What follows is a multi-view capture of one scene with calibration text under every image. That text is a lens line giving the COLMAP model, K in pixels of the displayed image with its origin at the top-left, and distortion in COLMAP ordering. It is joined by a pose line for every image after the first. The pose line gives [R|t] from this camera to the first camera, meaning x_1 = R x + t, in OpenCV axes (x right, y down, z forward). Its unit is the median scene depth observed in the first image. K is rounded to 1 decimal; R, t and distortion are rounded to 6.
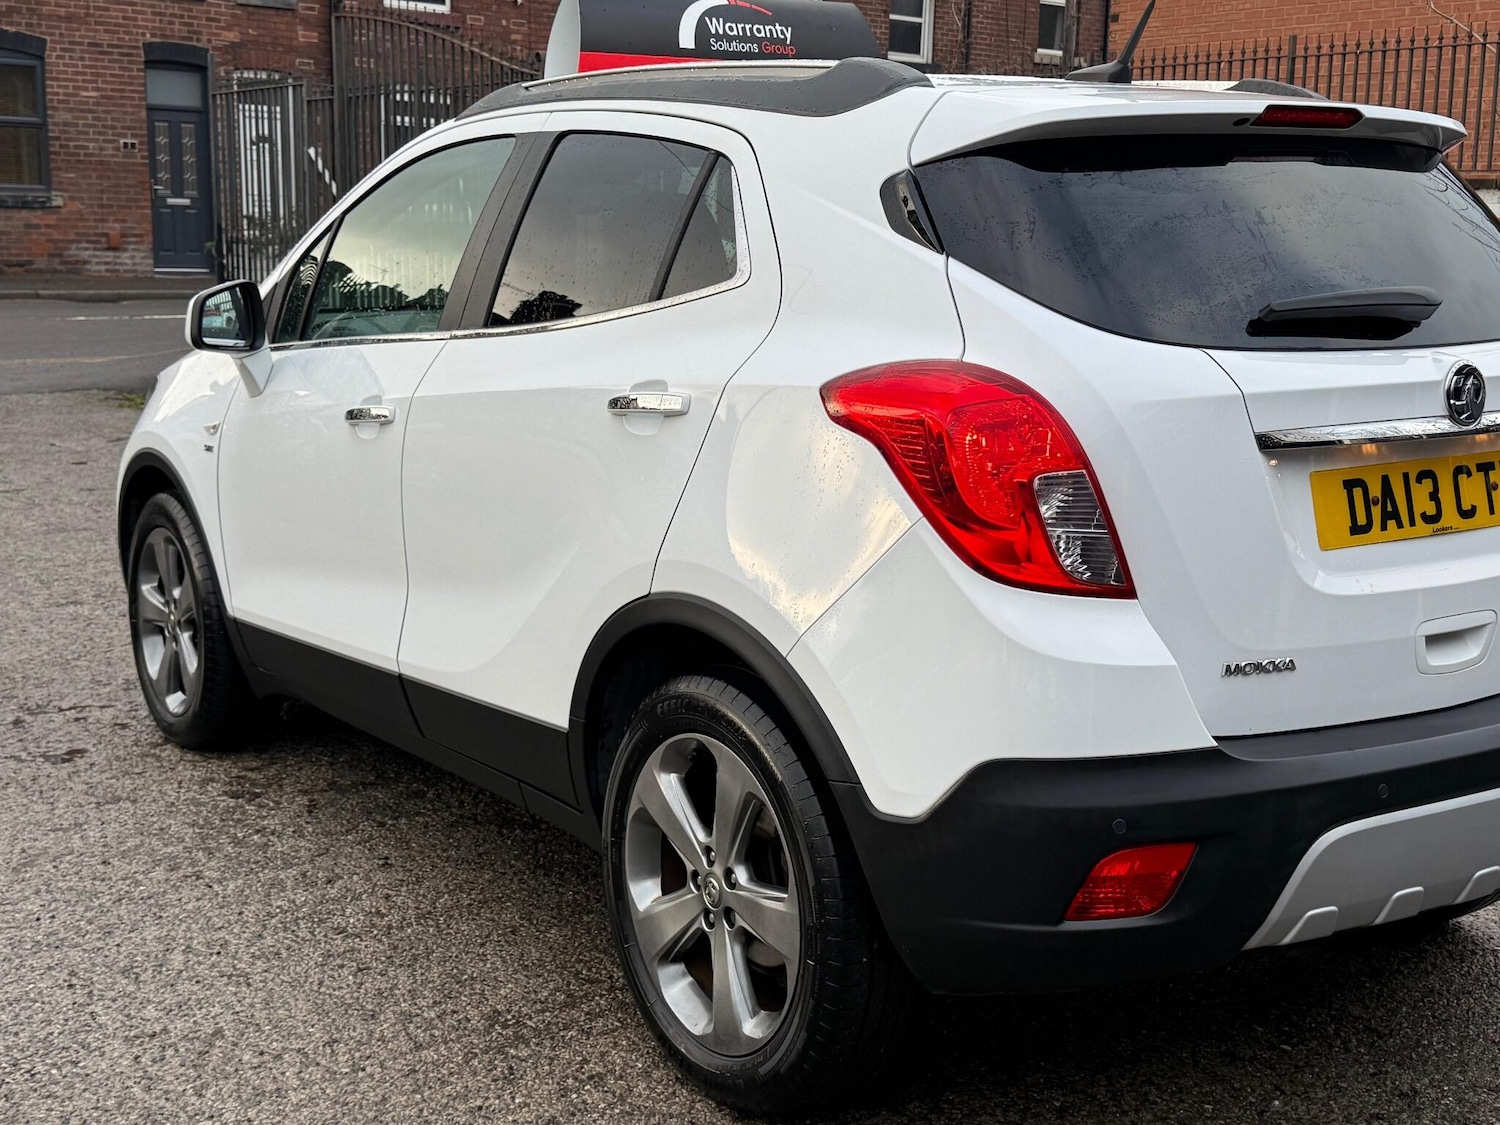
lens RADIAL K [[1986.8, 0, 728.0], [0, 1986.8, 565.0], [0, 0, 1]] dist [0.219499, -0.504073]
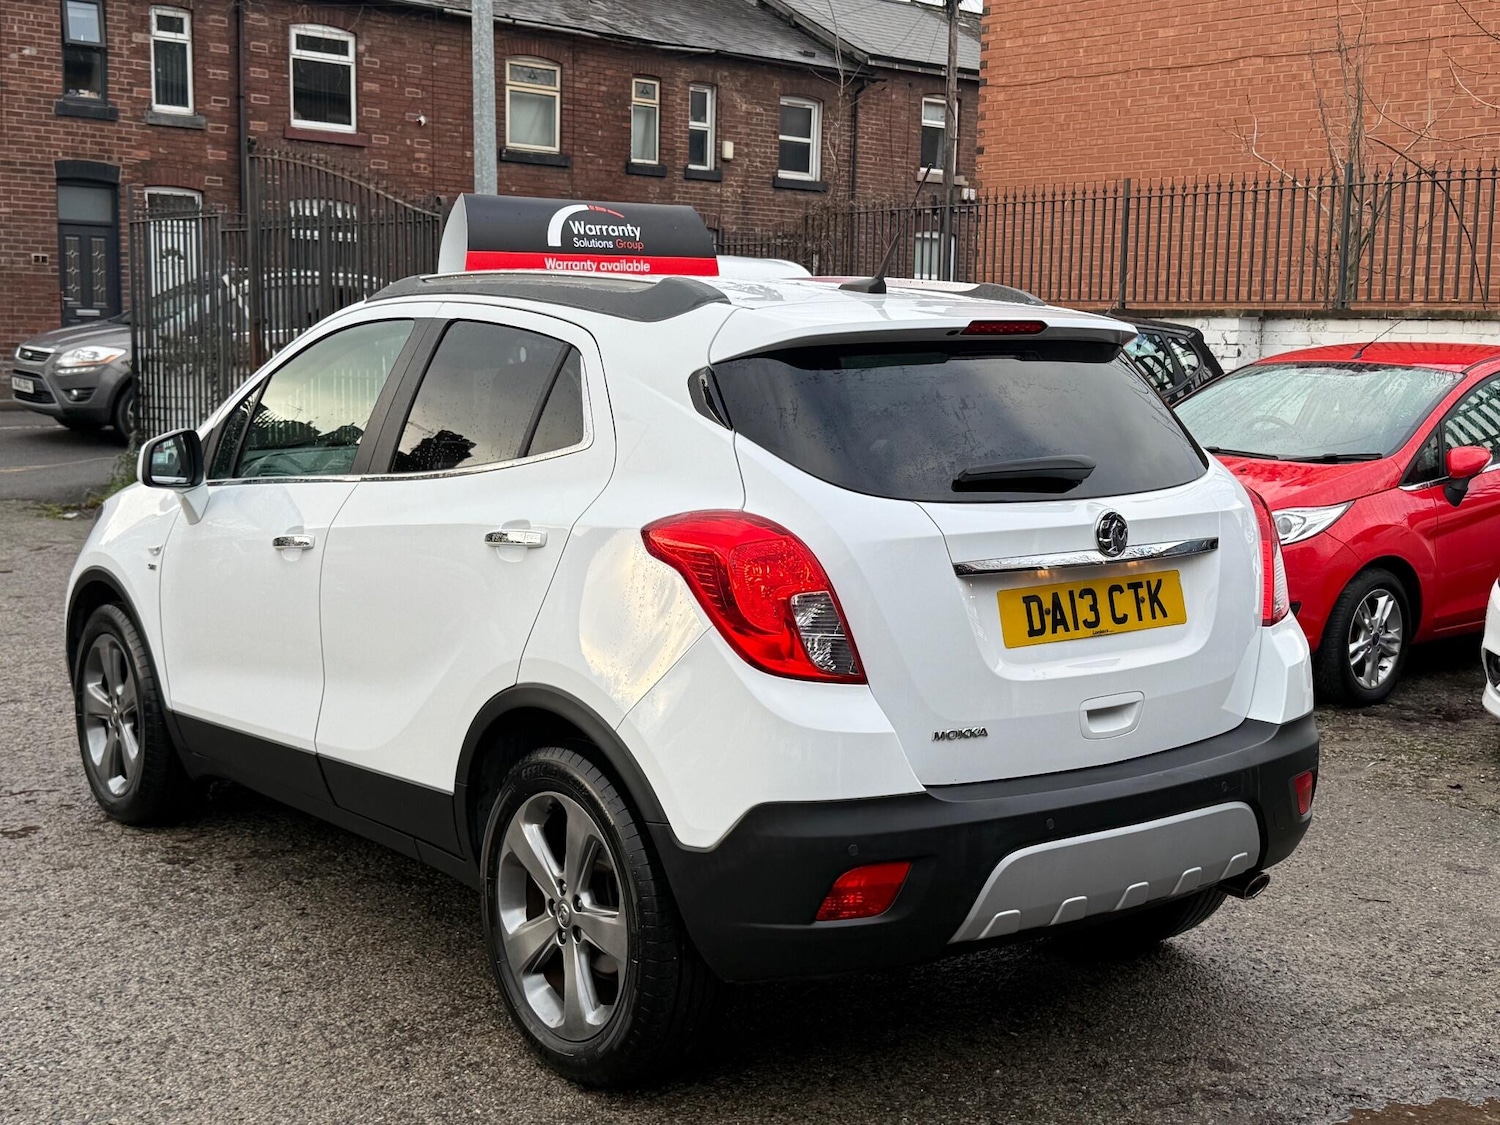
lens RADIAL K [[2018.4, 0, 748.3], [0, 2018.4, 555.4], [0, 0, 1]] dist [0.214694, -0.482683]
pose [[0.998525, -0.004321, 0.054127, 0.038414], [0.007096, 0.998664, -0.051193, -0.000779], [-0.053833, 0.051501, 0.997221, -0.313078]]
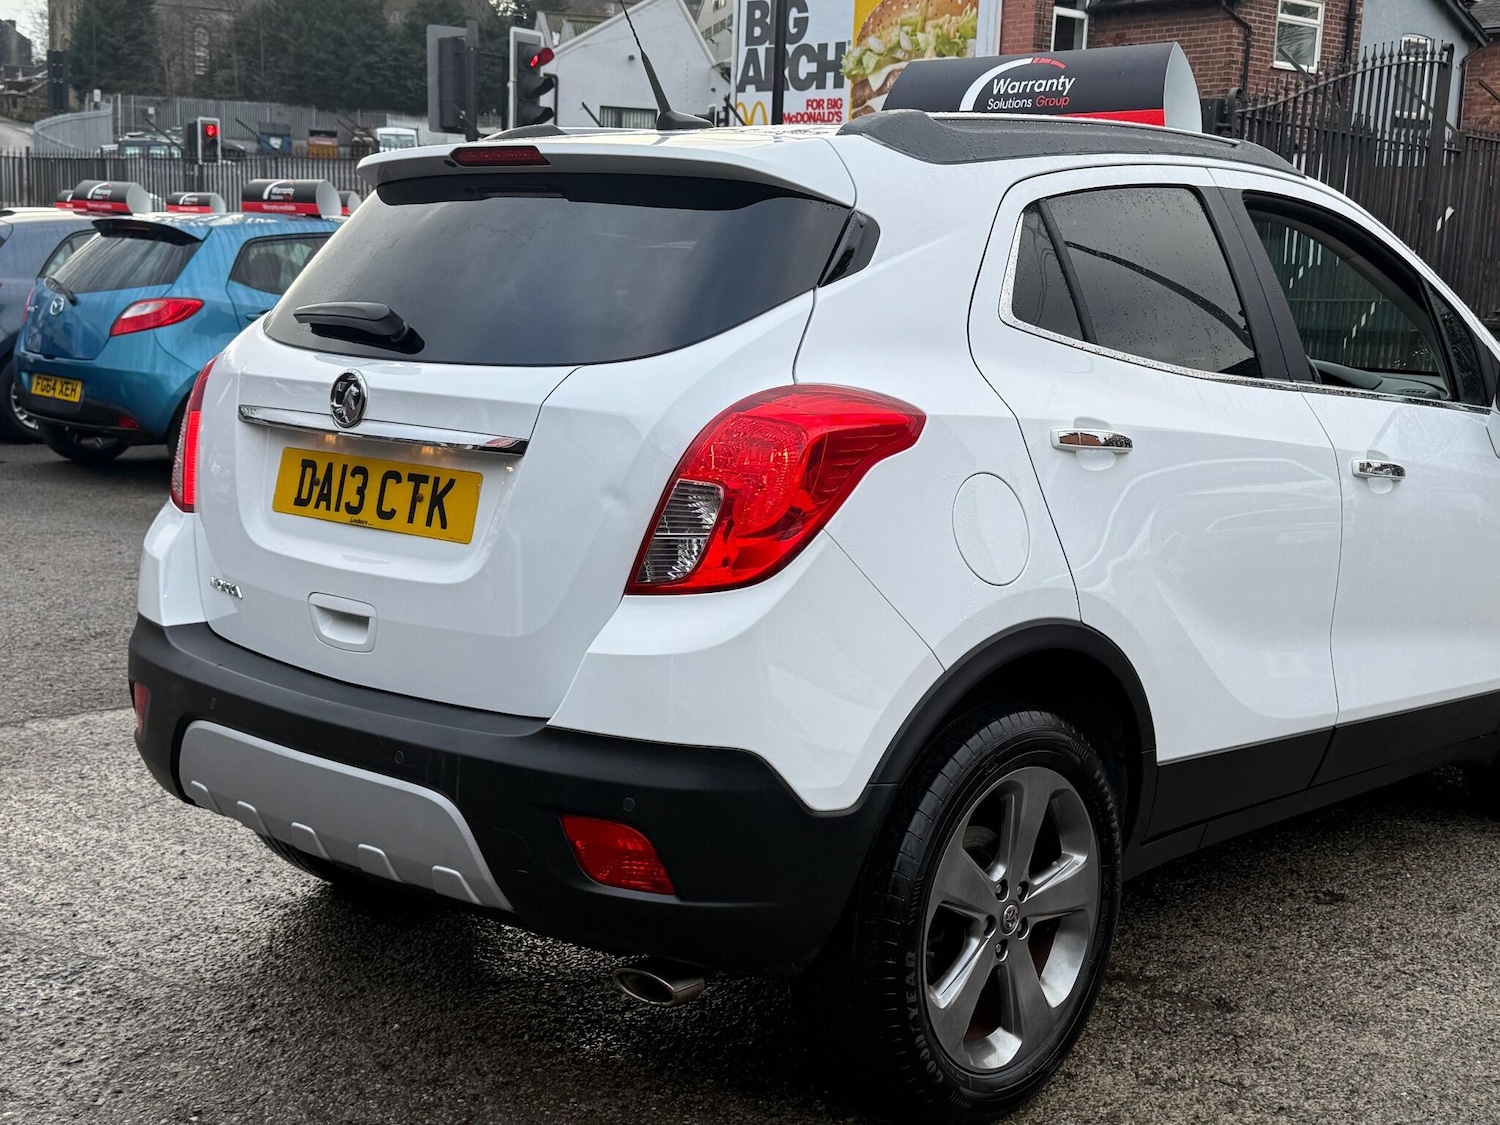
lens RADIAL K [[2018.4, 0, 748.3], [0, 2018.4, 555.4], [0, 0, 1]] dist [0.214694, -0.482683]
pose [[0.202573, 0.137651, -0.969545, 1.321593], [-0.197784, 0.975419, 0.097160, -0.134064], [0.959086, 0.172078, 0.224818, 0.855489]]
